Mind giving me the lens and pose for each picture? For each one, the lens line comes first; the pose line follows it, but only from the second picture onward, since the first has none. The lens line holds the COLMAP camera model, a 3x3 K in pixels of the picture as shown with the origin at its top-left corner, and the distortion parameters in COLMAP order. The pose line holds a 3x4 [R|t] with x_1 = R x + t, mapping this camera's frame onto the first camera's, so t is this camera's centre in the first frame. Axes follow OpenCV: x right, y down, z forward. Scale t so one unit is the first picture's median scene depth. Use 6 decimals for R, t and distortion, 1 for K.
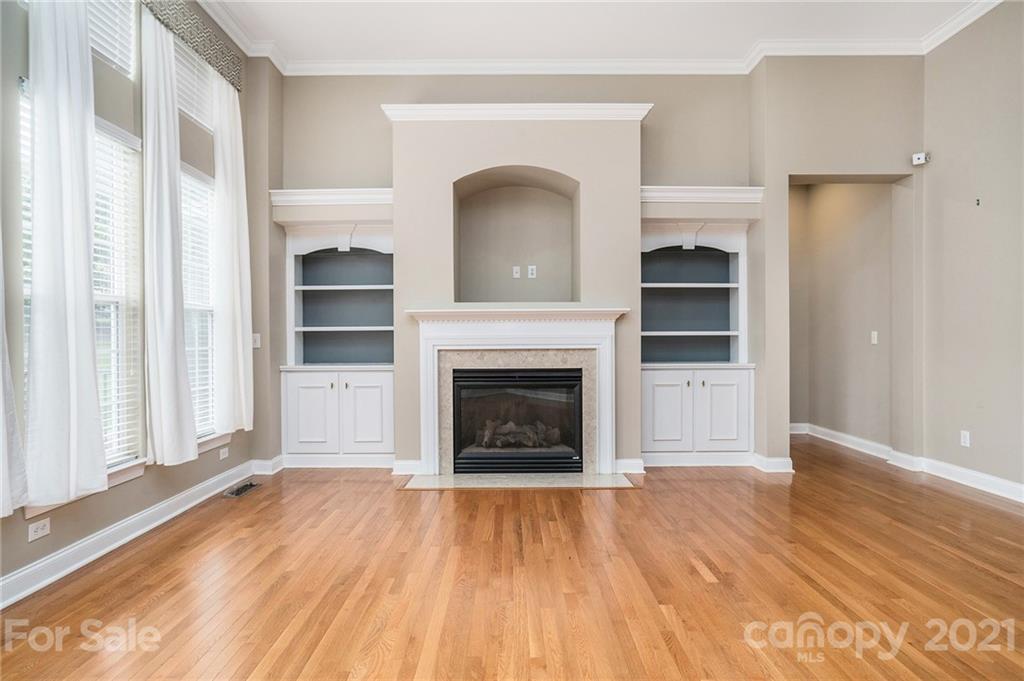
lens RADIAL K [[599.4, 0, 512.0], [0, 599.4, 340.5], [0, 0, 1]] dist [-0.001787, 0.000115]
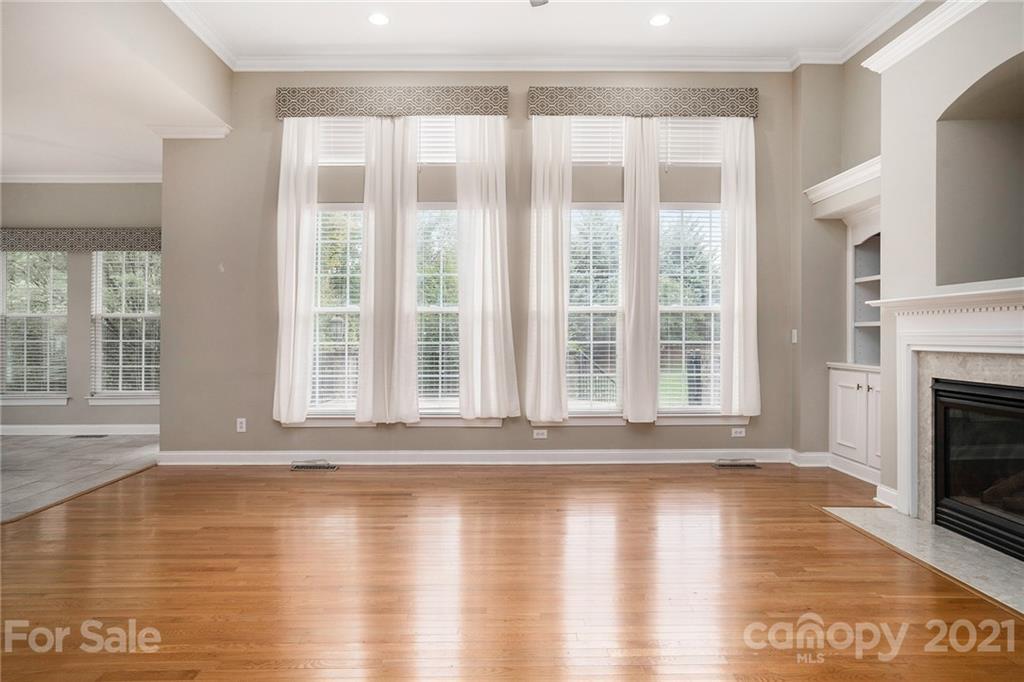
lens RADIAL K [[603.1, 0, 512.0], [0, 603.1, 341.0], [0, 0, 1]] dist [-0.041533, -0.000026]
pose [[0.012988, 0.016788, -0.999775, 0.655763], [-0.007359, 0.999834, 0.016693, -0.006036], [0.999889, 0.007140, 0.013109, 0.521614]]
